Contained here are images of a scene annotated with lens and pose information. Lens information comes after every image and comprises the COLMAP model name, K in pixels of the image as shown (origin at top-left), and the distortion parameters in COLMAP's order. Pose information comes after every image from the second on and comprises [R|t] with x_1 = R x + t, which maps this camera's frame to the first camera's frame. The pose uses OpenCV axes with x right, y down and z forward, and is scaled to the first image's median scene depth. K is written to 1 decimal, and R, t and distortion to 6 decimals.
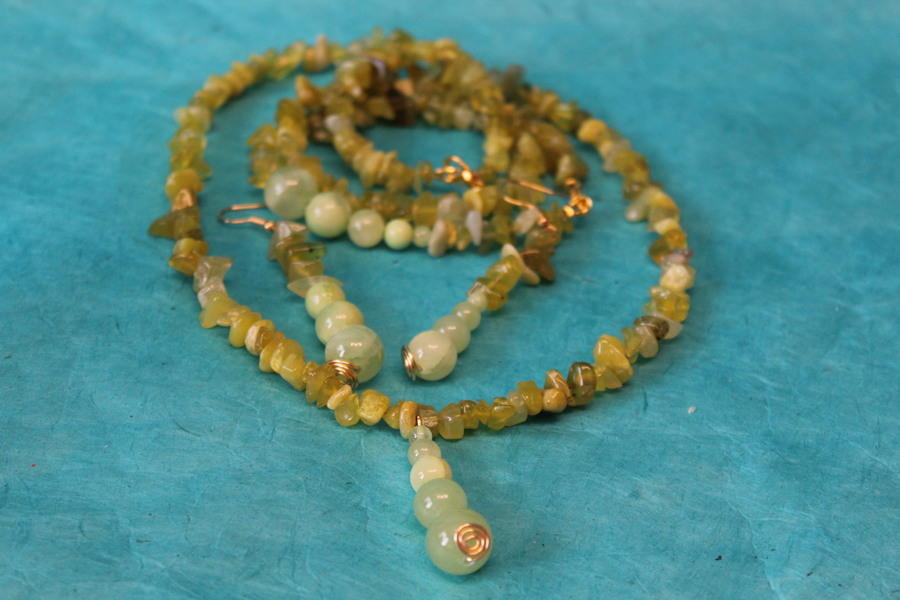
lens RADIAL K [[2230.6, 0, 450.0], [0, 2230.6, 300.0], [0, 0, 1]] dist [0.075960, 0.000000]
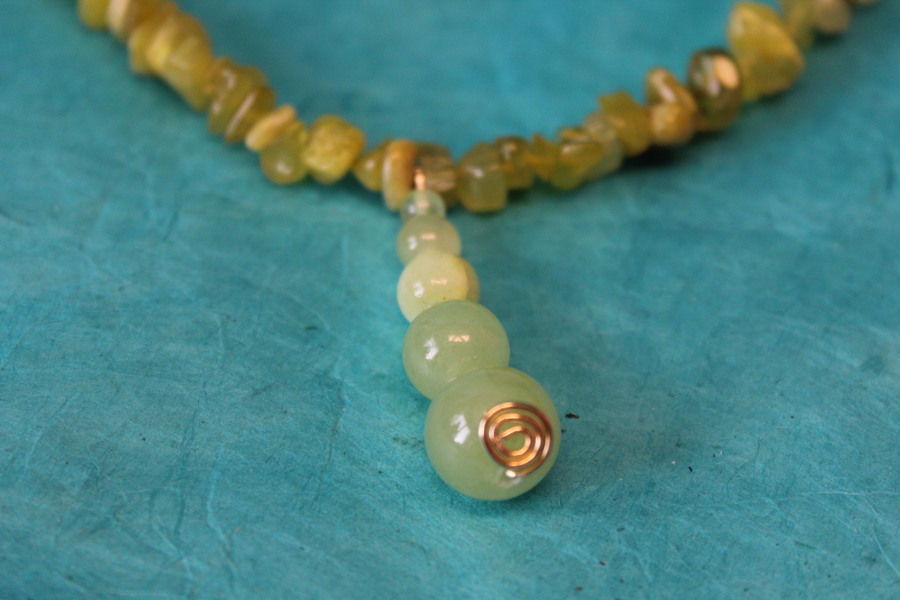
lens RADIAL K [[2230.6, 0, 449.6], [0, 2230.6, 299.3], [0, 0, 1]] dist [0.075960, 0.000000]
pose [[0.998493, 0.026563, -0.048031, 0.010959], [-0.019560, 0.989846, 0.140795, 0.003026], [0.051283, -0.139643, 0.988873, 0.509268]]
